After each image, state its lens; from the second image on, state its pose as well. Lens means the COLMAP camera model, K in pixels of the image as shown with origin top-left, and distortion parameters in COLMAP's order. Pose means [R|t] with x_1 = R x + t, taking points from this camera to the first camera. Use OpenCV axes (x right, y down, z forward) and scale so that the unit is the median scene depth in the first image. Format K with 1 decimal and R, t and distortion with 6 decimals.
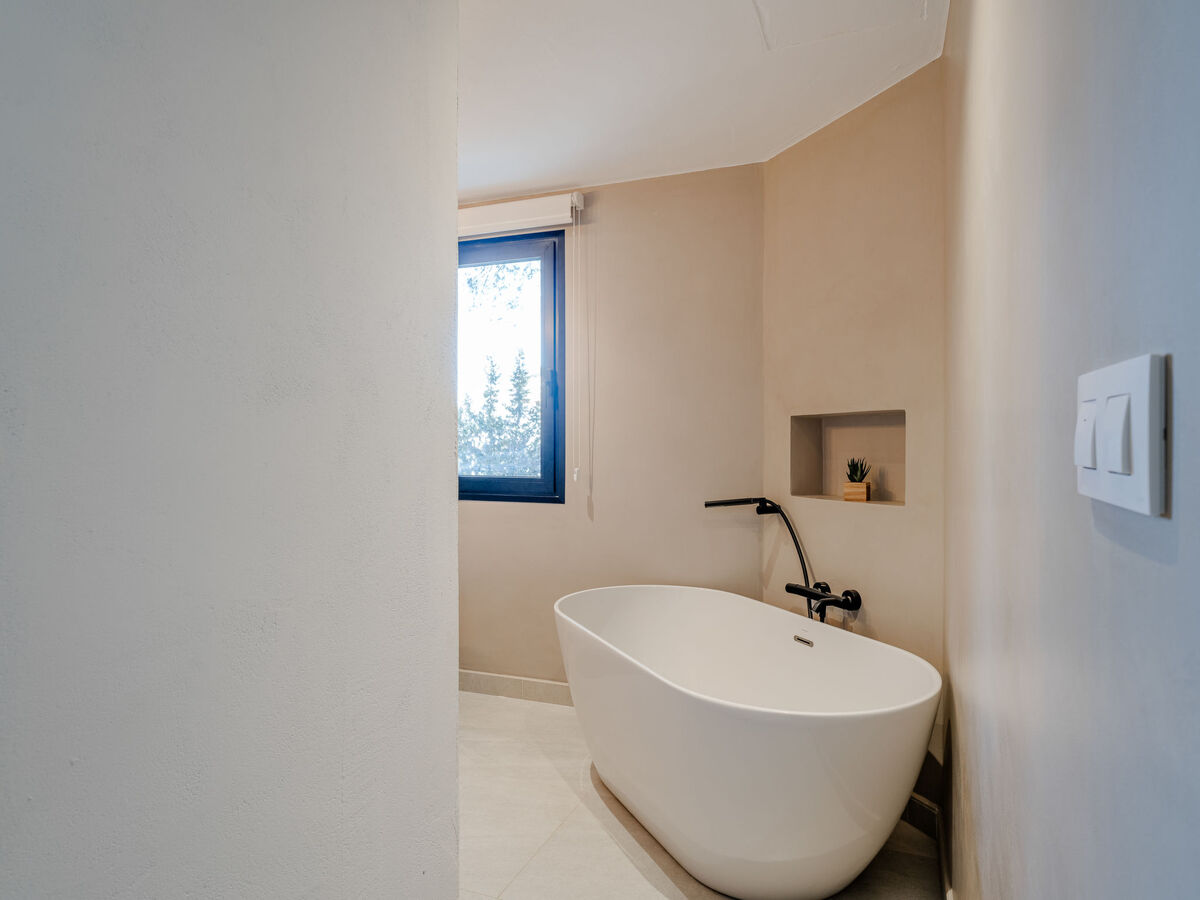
lens RADIAL K [[724.4, 0, 599.7], [0, 724.4, 449.7], [0, 0, 1]] dist [0.000461, -0.000954]
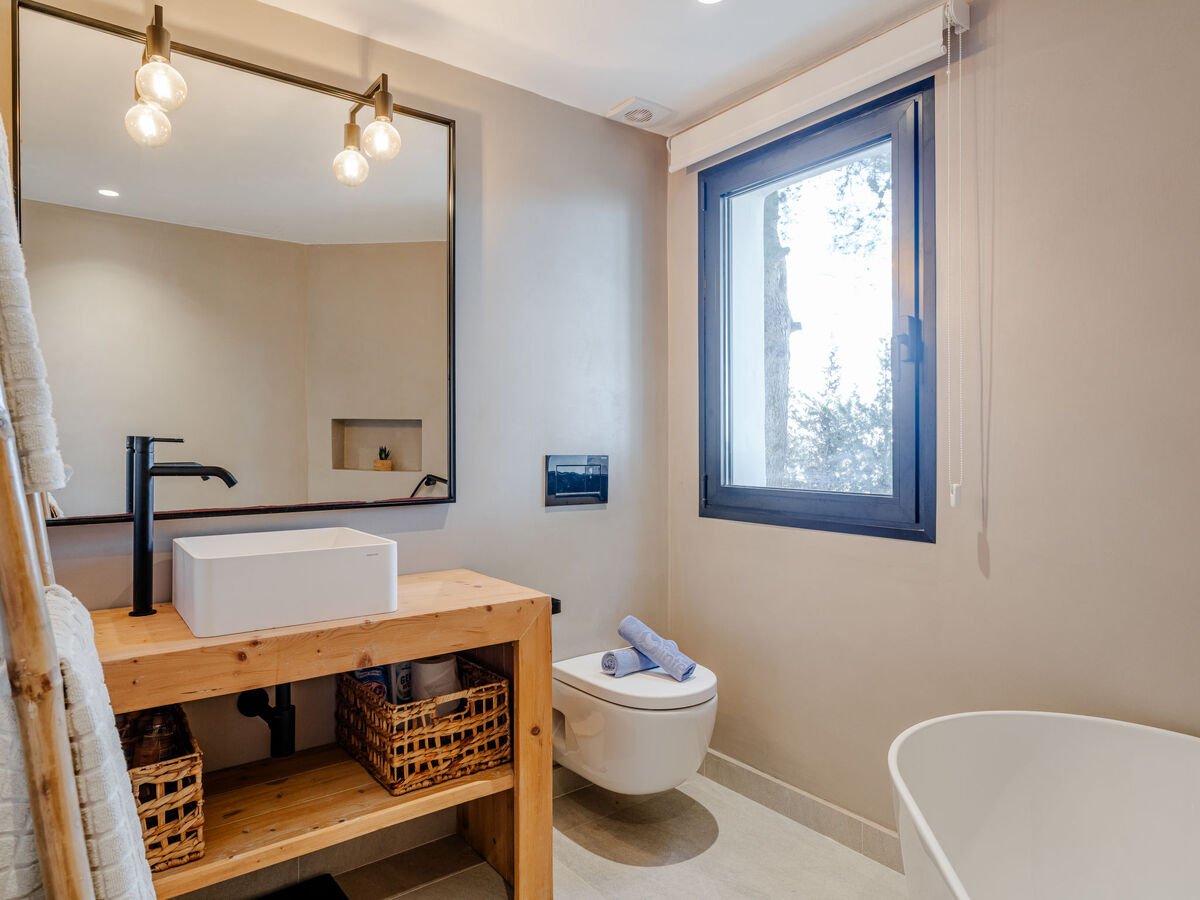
lens RADIAL K [[724.4, 0, 598.5], [0, 724.4, 441.3], [0, 0, 1]] dist [0.000461, -0.000954]
pose [[0.852888, -0.002100, -0.522090, 0.025473], [-0.002513, 0.999964, -0.008127, -0.002238], [0.522088, 0.008244, 0.852852, 0.357421]]
